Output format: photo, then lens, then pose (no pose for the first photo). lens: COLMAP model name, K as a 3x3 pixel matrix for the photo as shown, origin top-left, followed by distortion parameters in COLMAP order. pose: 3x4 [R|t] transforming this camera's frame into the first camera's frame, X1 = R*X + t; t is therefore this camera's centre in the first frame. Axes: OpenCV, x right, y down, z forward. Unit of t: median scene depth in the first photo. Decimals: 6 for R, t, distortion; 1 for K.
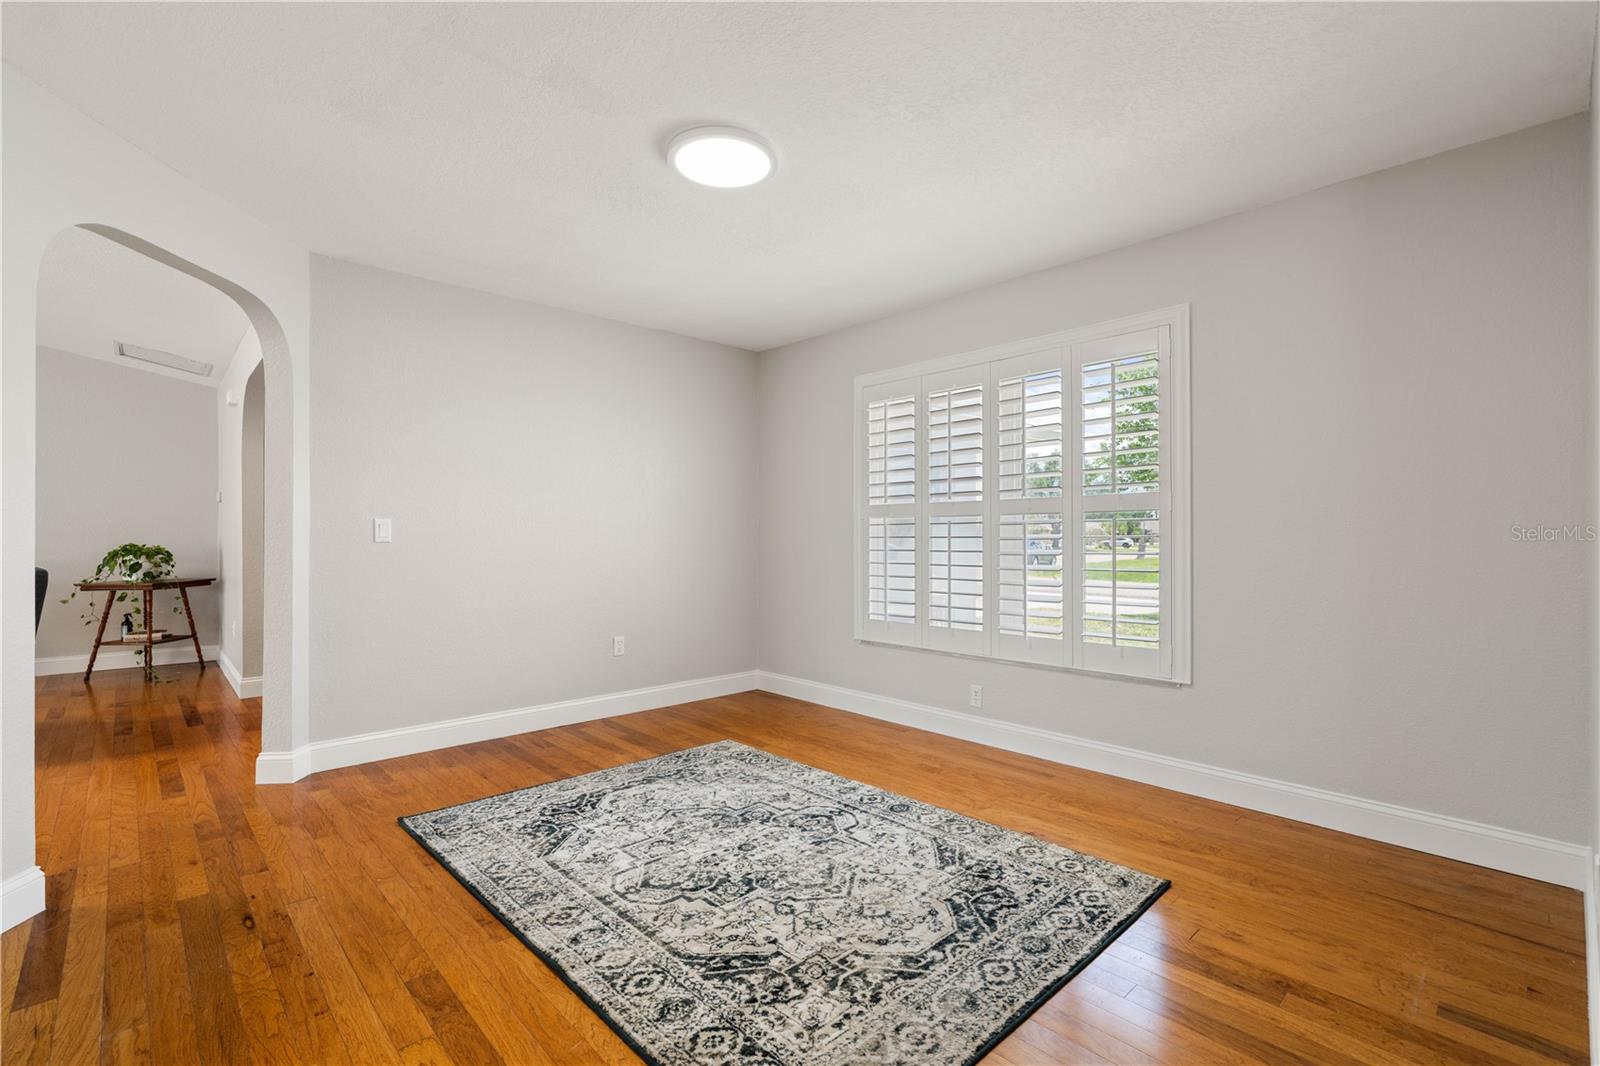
lens RADIAL K [[721.8, 0, 804.5], [0, 721.8, 536.8], [0, 0, 1]] dist [-0.011570, 0.003378]
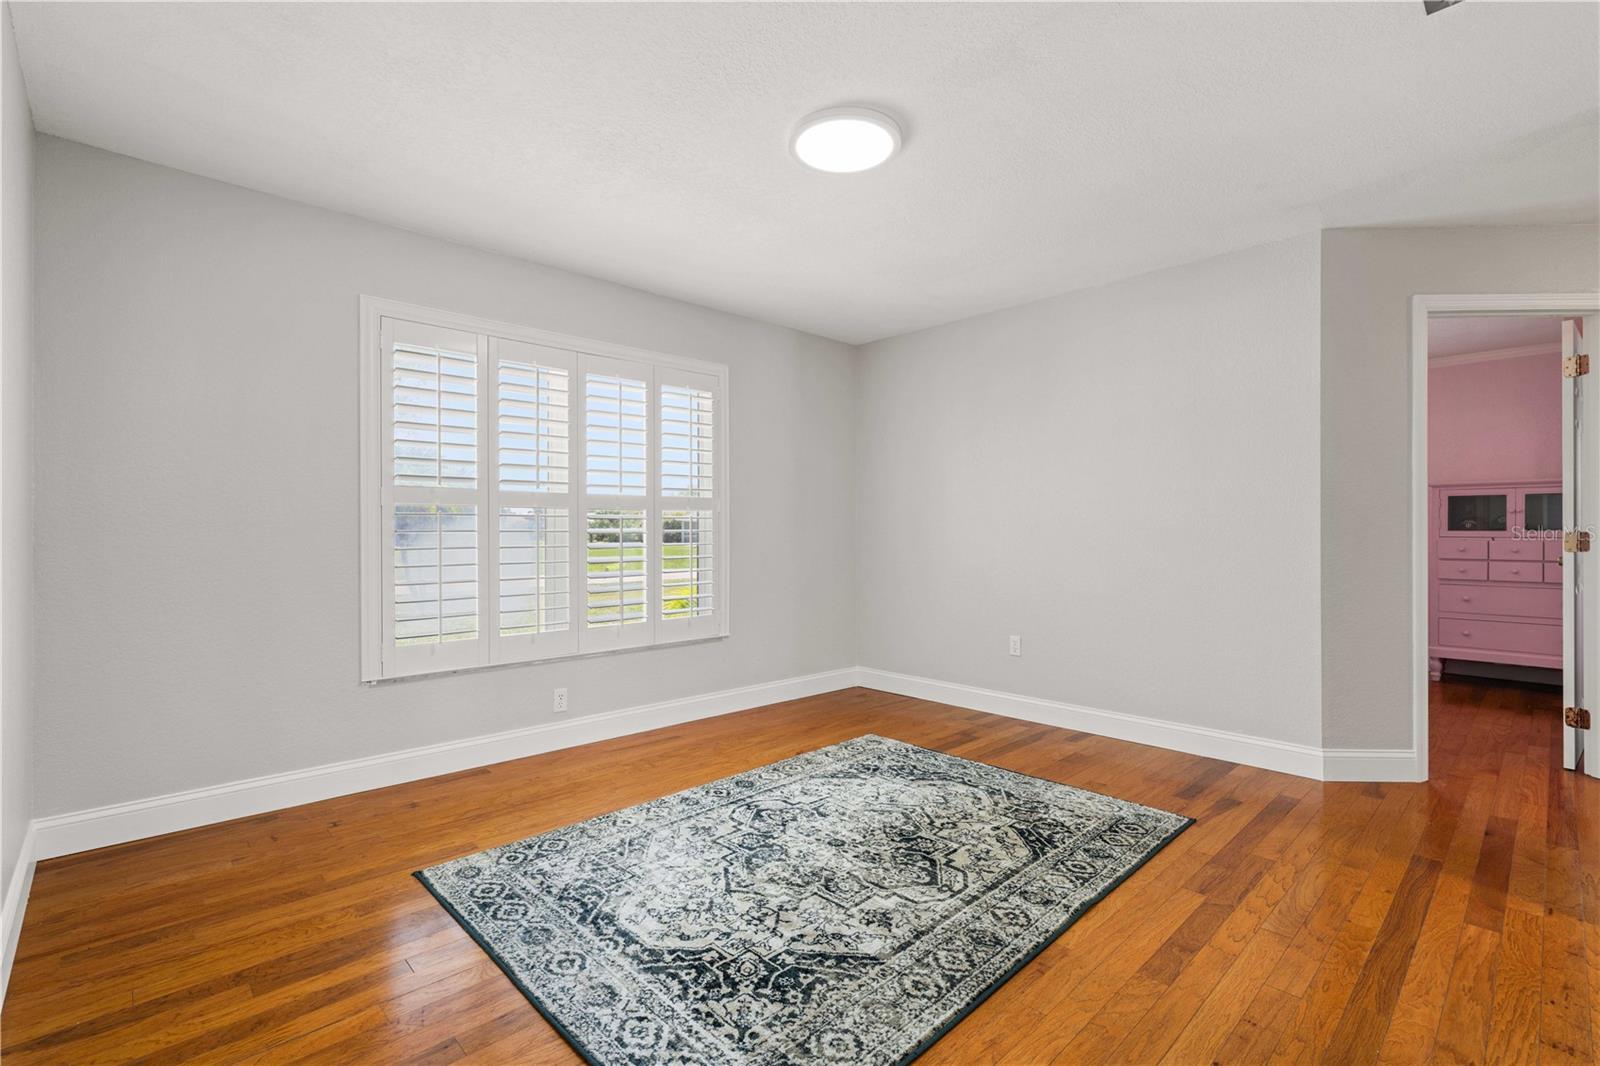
lens RADIAL K [[721.8, 0, 798.5], [0, 721.8, 529.6], [0, 0, 1]] dist [-0.011570, 0.003378]
pose [[-0.003619, 0.003003, 0.999989, -0.930516], [0.000020, 0.999995, -0.003003, 0.001703], [-0.999993, 0.000009, -0.003619, 0.914259]]
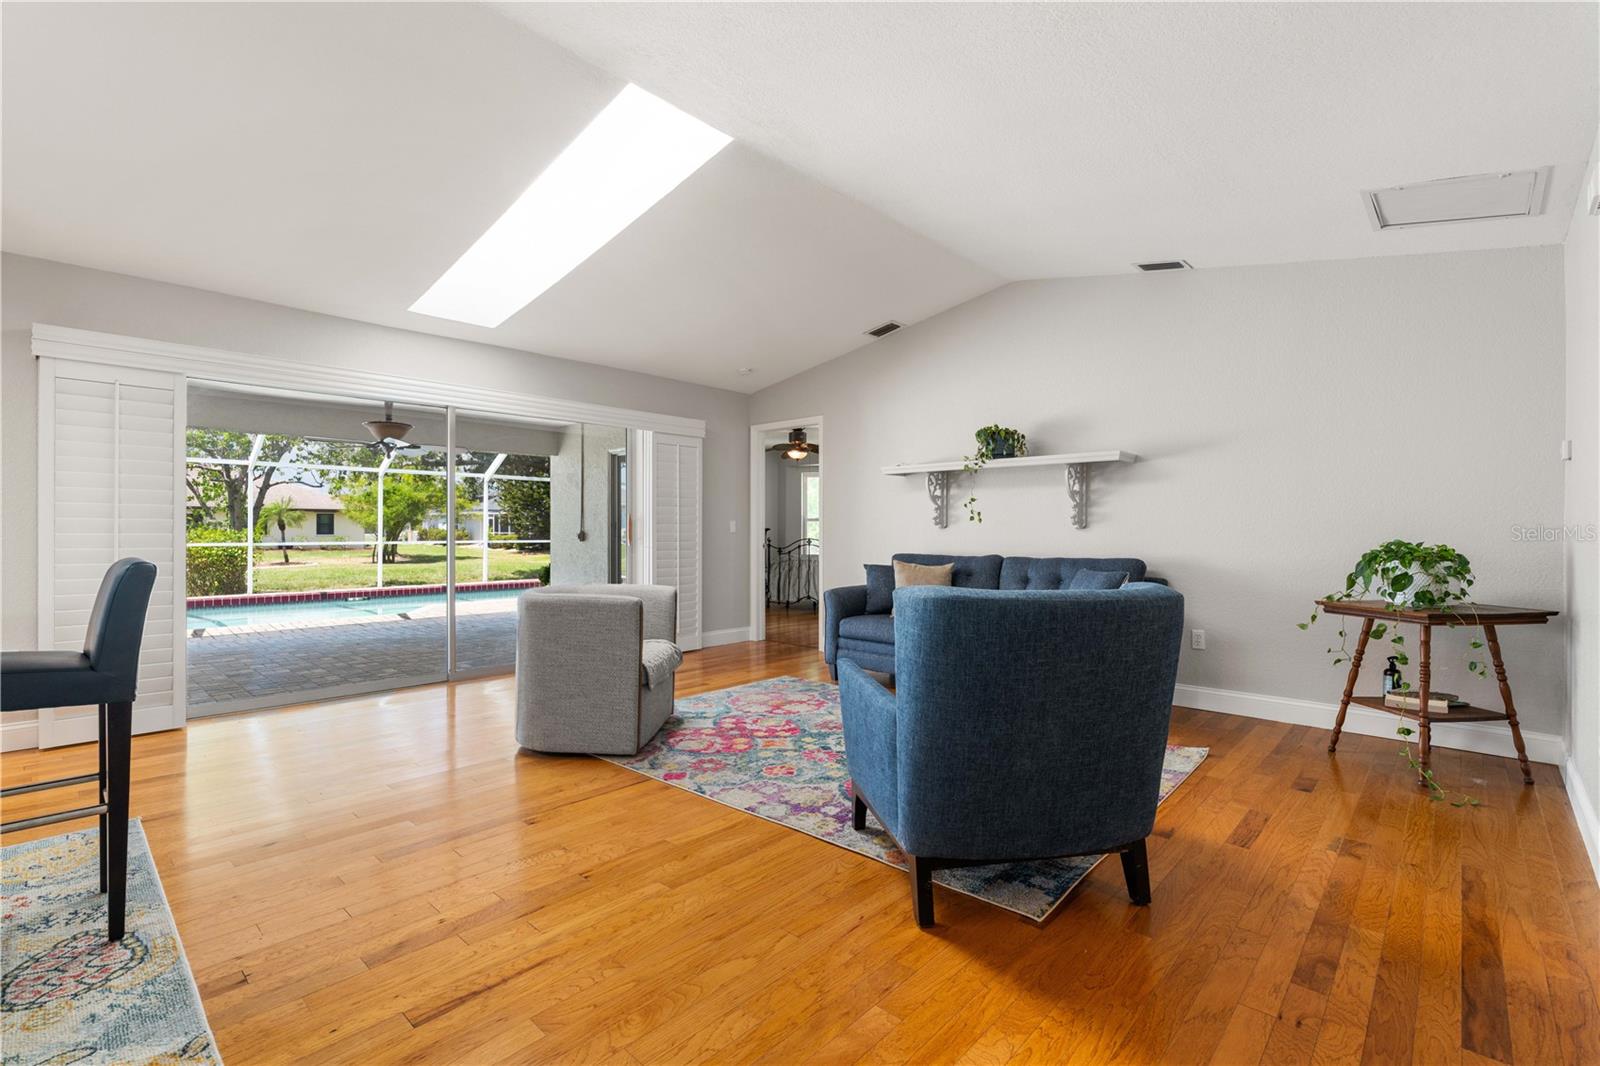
lens RADIAL K [[721.8, 0, 796.5], [0, 721.8, 535.0], [0, 0, 1]] dist [-0.011570, 0.003378]
pose [[0.065618, 0.007779, -0.997815, -0.746411], [-0.000748, 0.999970, 0.007747, 0.001341], [0.997845, 0.000238, 0.065621, 0.910134]]
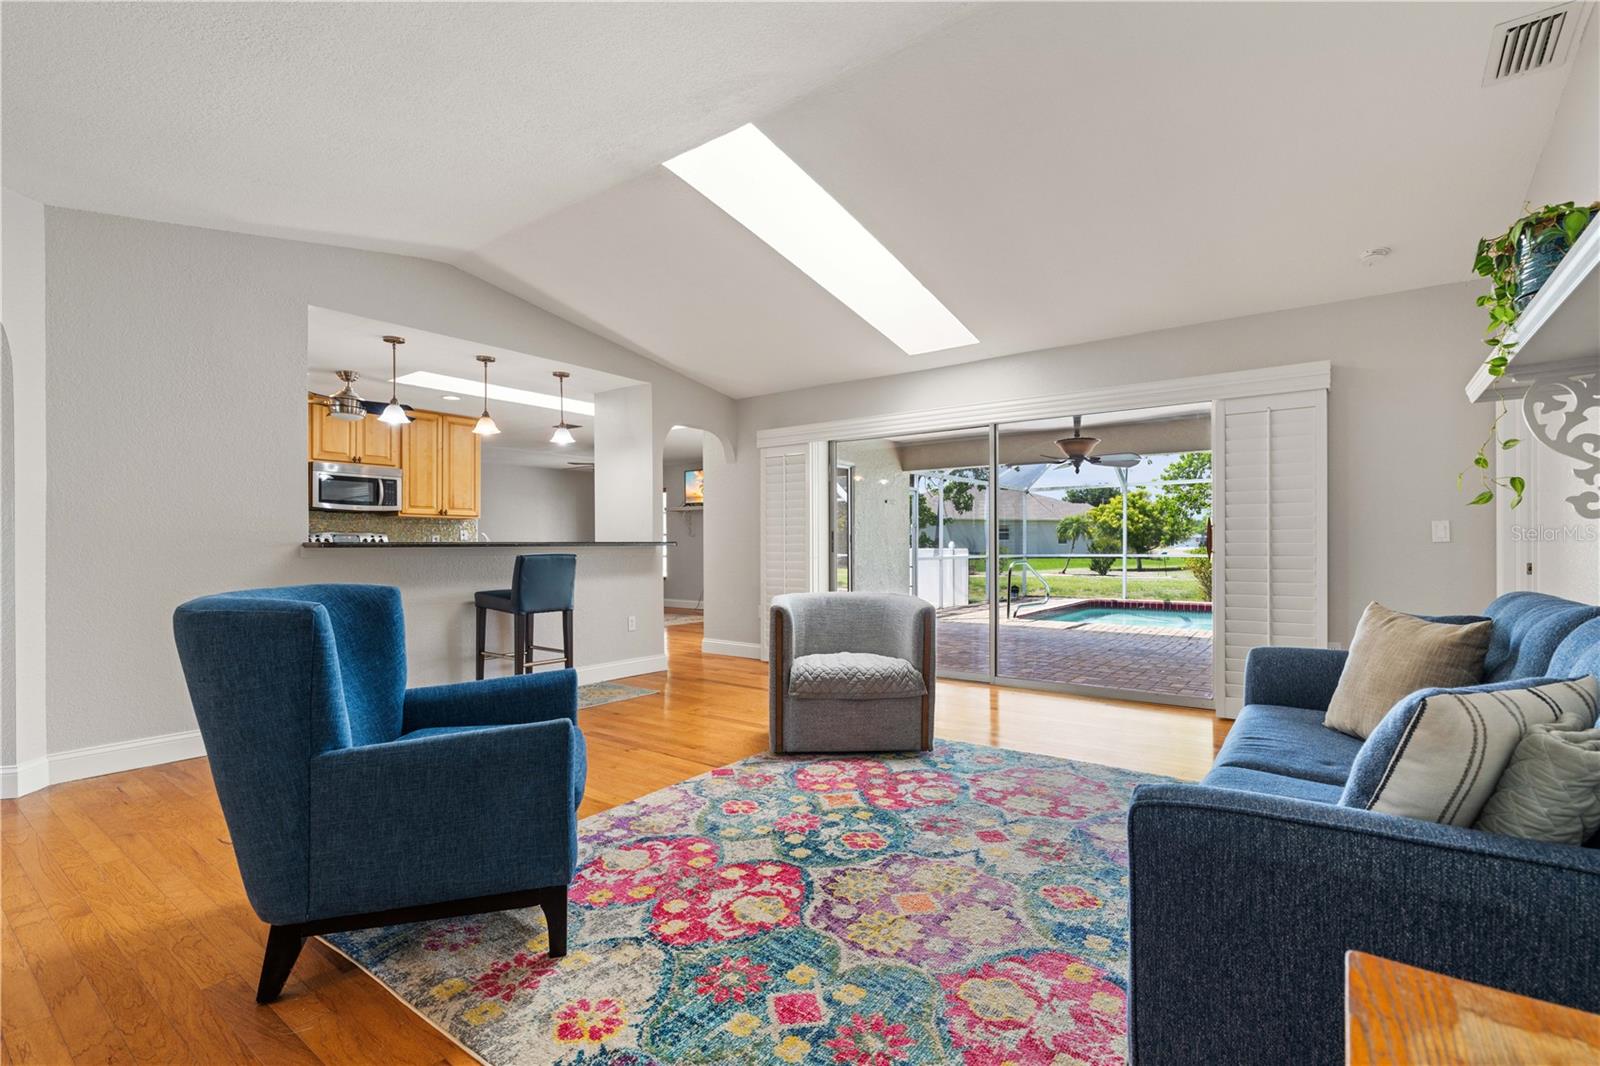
lens RADIAL K [[721.8, 0, 803.5], [0, 721.8, 547.9], [0, 0, 1]] dist [-0.011570, 0.003378]
pose [[-0.984862, 0.004016, -0.173293, -1.744374], [0.003466, 0.999988, 0.003476, 0.012677], [0.173305, 0.002823, -0.984864, 1.922691]]
